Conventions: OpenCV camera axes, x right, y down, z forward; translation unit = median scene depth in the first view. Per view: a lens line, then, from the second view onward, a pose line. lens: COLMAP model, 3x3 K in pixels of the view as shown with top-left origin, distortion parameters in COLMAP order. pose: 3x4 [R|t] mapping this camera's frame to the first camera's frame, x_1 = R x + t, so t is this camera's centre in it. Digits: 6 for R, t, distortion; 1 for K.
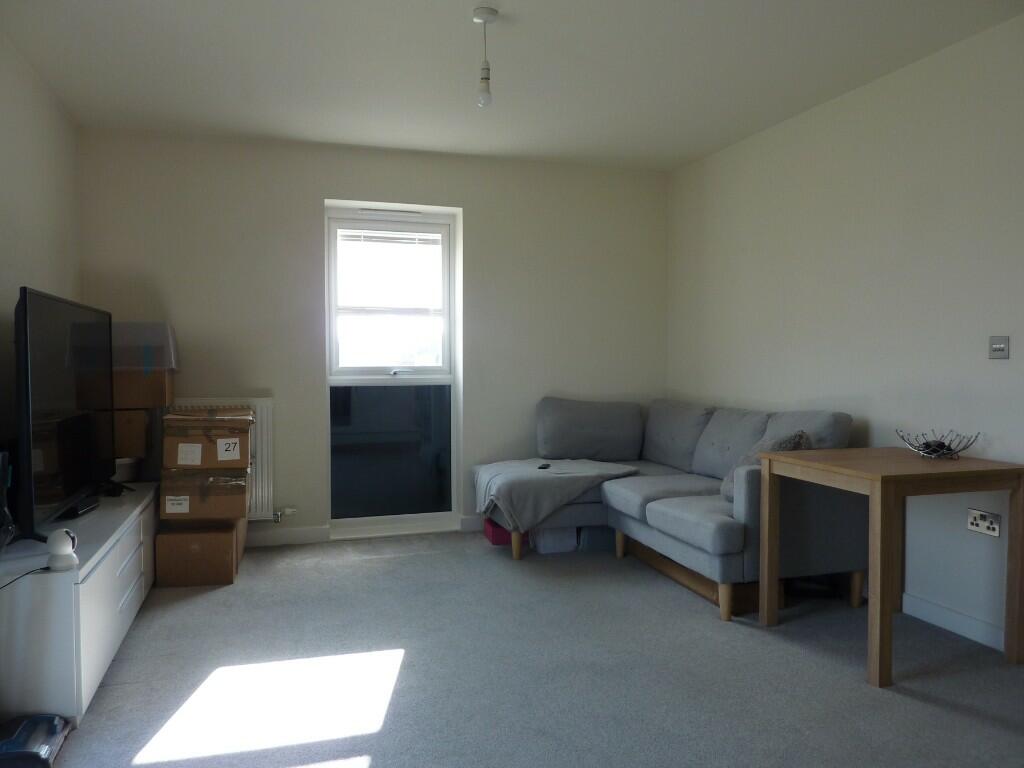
lens RADIAL K [[782.1, 0, 512.0], [0, 782.1, 384.0], [0, 0, 1]] dist [-0.020519, -0.009349]
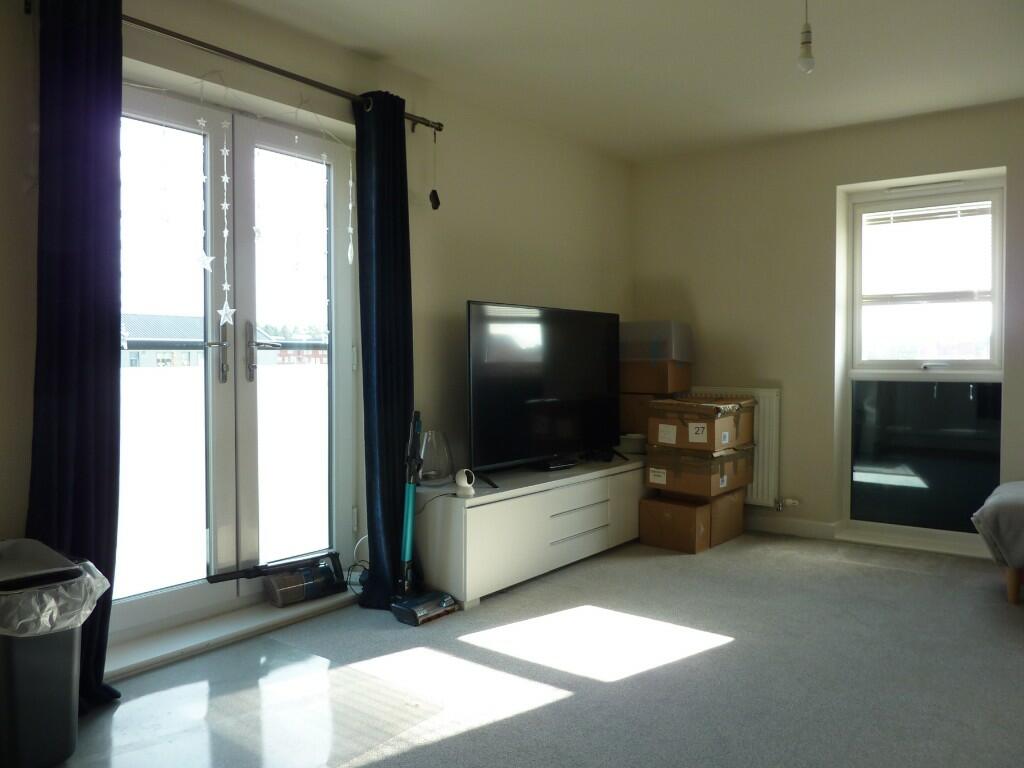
lens RADIAL K [[782.1, 0, 512.0], [0, 782.1, 384.0], [0, 0, 1]] dist [-0.020519, -0.009349]
pose [[0.575034, 0.028506, -0.817633, 0.389108], [-0.025104, 0.999537, 0.017193, 0.002147], [0.817744, 0.010640, 0.575484, 0.144114]]
